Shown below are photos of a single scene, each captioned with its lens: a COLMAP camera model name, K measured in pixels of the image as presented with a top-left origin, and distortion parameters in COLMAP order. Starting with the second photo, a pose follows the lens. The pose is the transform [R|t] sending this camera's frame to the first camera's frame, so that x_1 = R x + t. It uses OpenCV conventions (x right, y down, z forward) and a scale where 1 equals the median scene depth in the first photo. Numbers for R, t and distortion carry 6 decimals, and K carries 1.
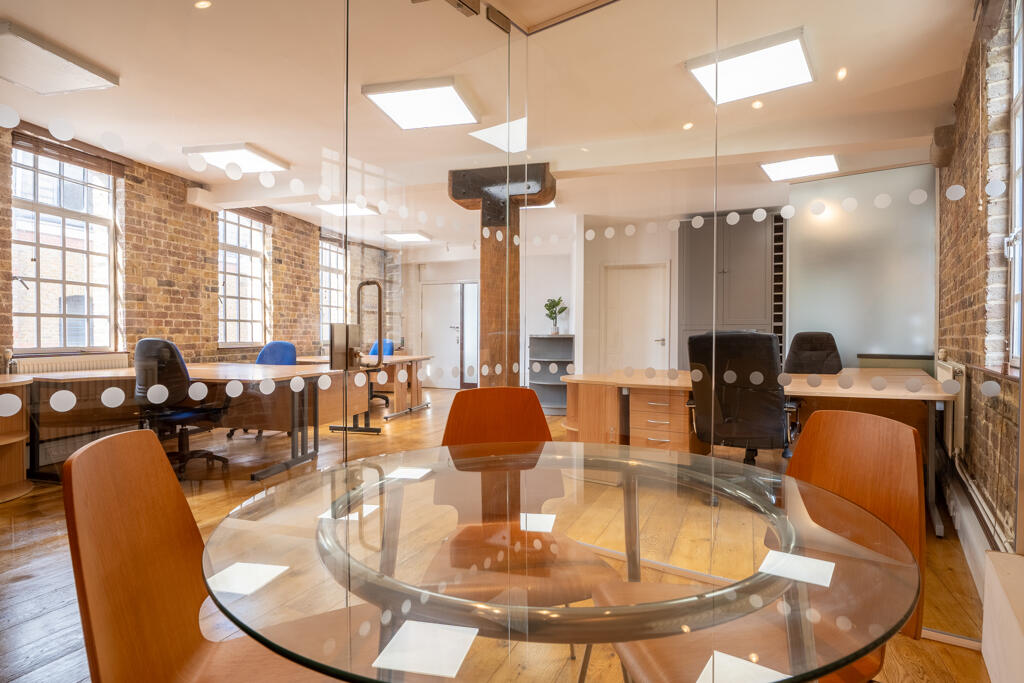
lens RADIAL K [[534.7, 0, 512.2], [0, 534.7, 346.2], [0, 0, 1]] dist [-0.023030, -0.000353]
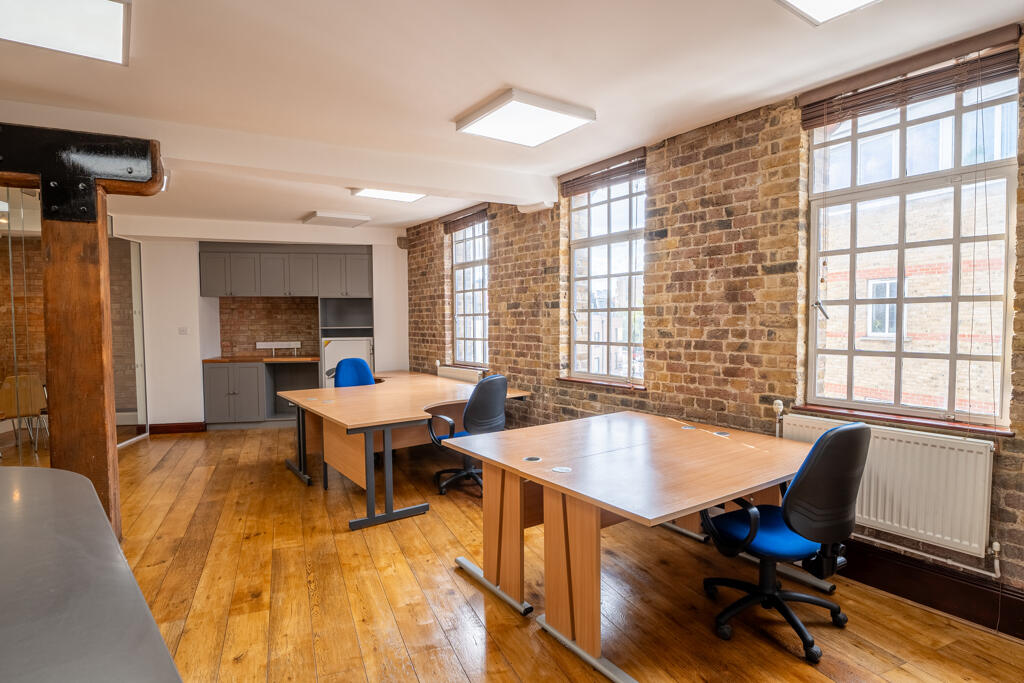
lens RADIAL K [[534.7, 0, 512.2], [0, 534.7, 346.2], [0, 0, 1]] dist [-0.023030, -0.000353]
pose [[-0.680204, 0.036675, -0.732105, 0.090856], [-0.009721, 0.998208, 0.059037, -0.110202], [0.732959, 0.047274, -0.678628, 1.807609]]
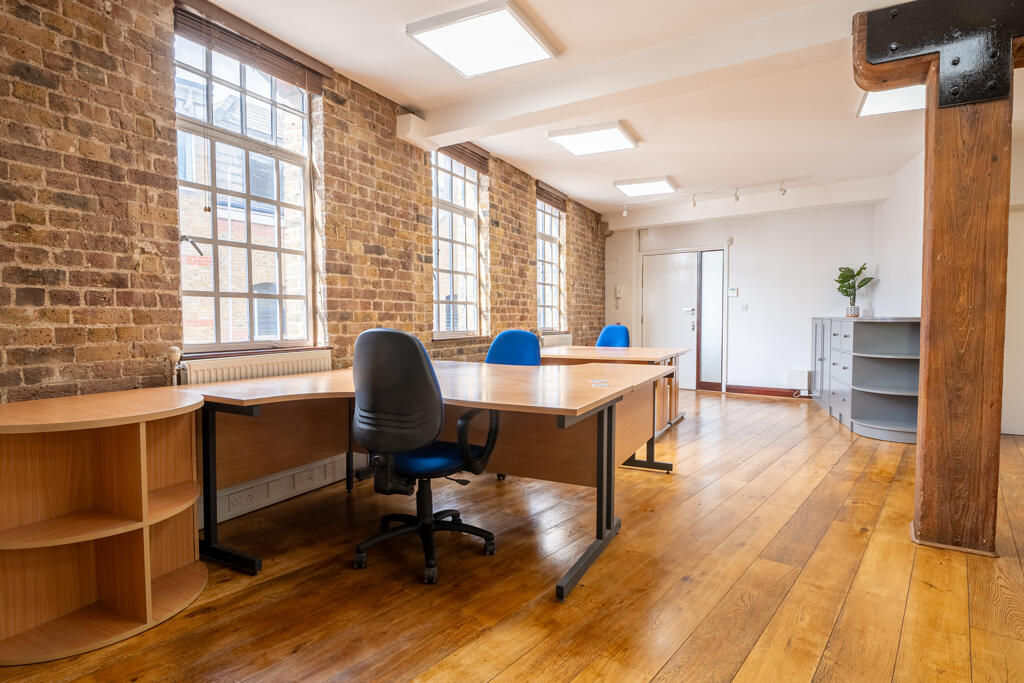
lens RADIAL K [[549.6, 0, 514.0], [0, 549.6, 347.4], [0, 0, 1]] dist [-0.020706, -0.000358]
pose [[0.965188, 0.004597, -0.261516, -0.299699], [0.003032, 0.999582, 0.028762, -0.008738], [0.261539, -0.028554, 0.964770, 0.359510]]
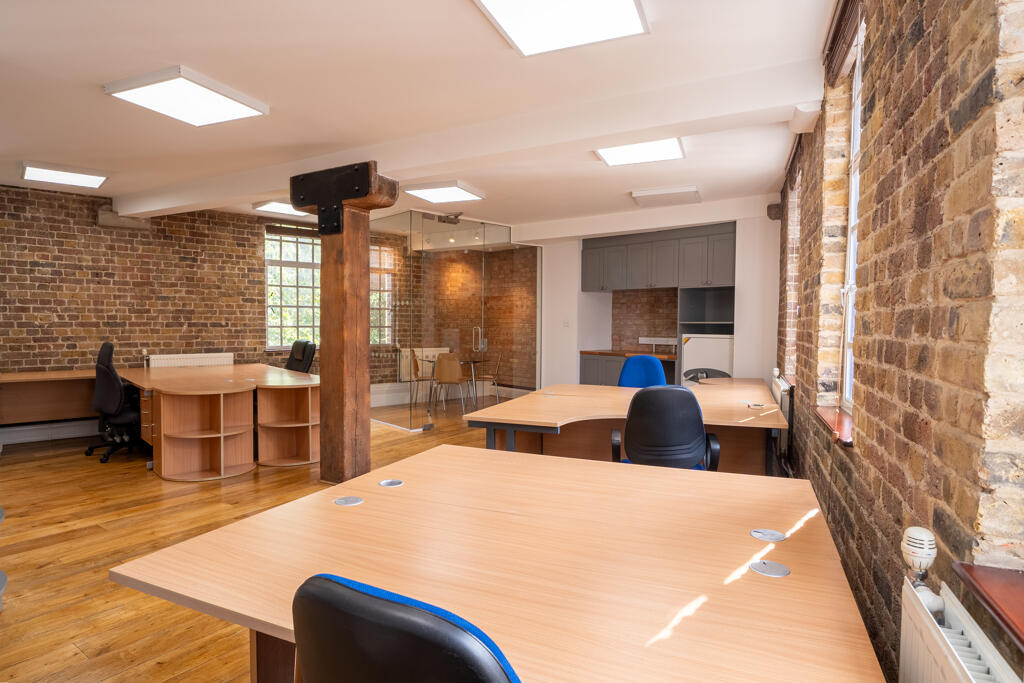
lens RADIAL K [[560.1, 0, 503.4], [0, 560.1, 340.2], [0, 0, 1]] dist [-0.000807, -0.000179]
pose [[-0.980995, -0.016497, 0.193332, -0.465339], [-0.006869, 0.998707, 0.050364, -0.091770], [-0.193913, 0.048079, -0.979840, 1.846408]]
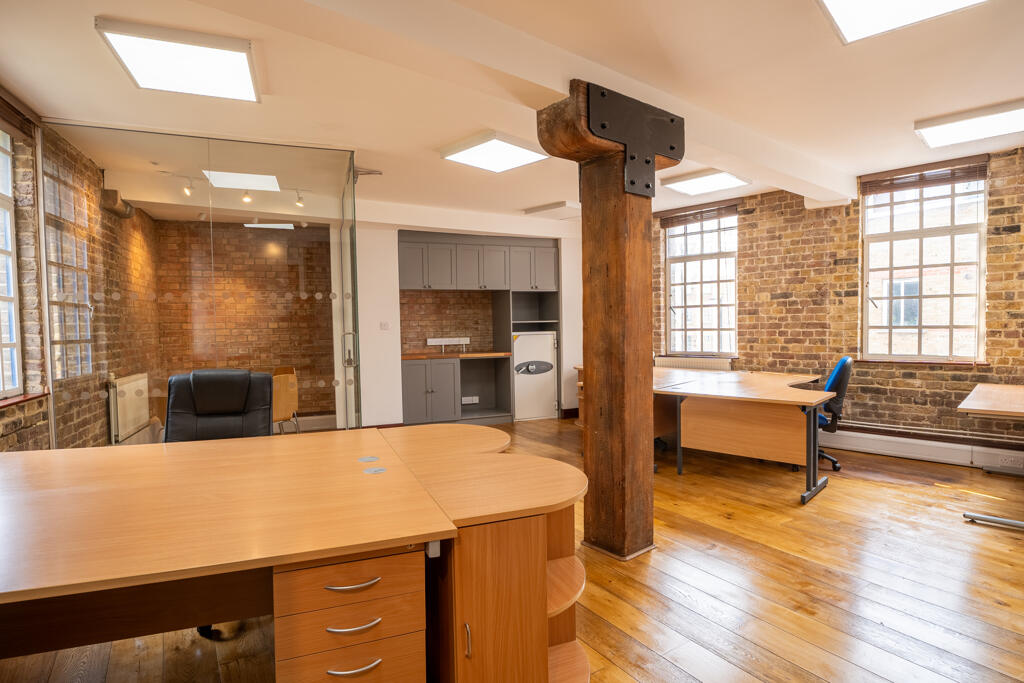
lens RADIAL K [[534.7, 0, 512.2], [0, 534.7, 346.2], [0, 0, 1]] dist [-0.023030, -0.000353]
pose [[-0.546601, 0.041967, -0.836341, 0.573764], [-0.000397, 0.998730, 0.050374, -0.076637], [0.837393, 0.027867, -0.545891, 1.216640]]
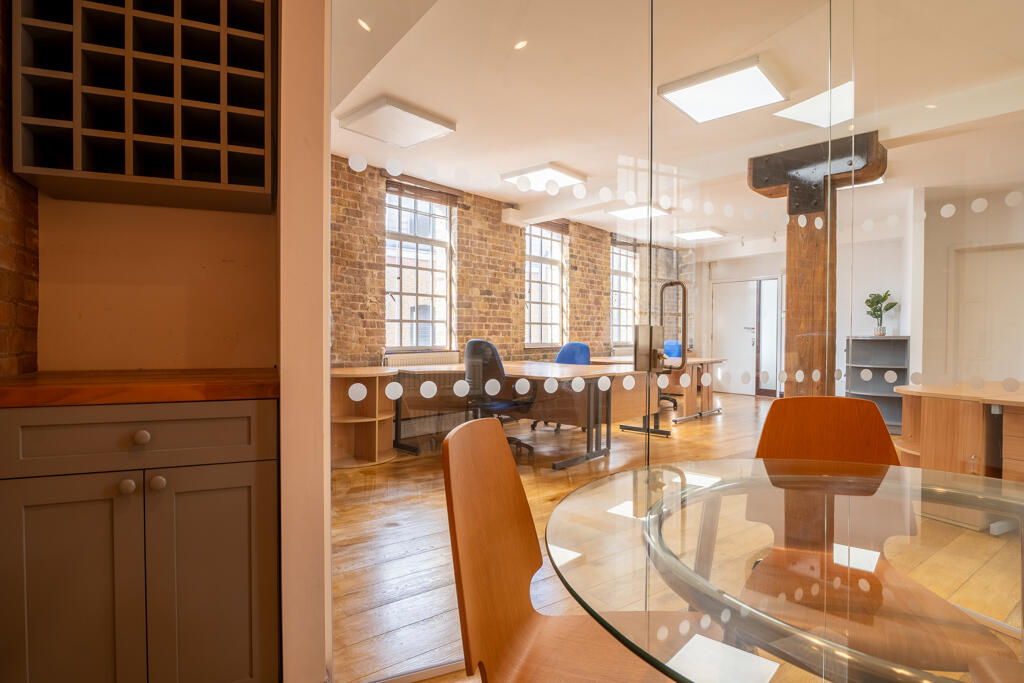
lens RADIAL K [[534.7, 0, 512.2], [0, 534.7, 346.2], [0, 0, 1]] dist [-0.023030, -0.000353]
pose [[0.867911, 0.008529, -0.496647, -0.014469], [-0.009950, 0.999950, -0.000216, 0.000001], [0.496621, 0.005129, 0.867953, 0.000036]]
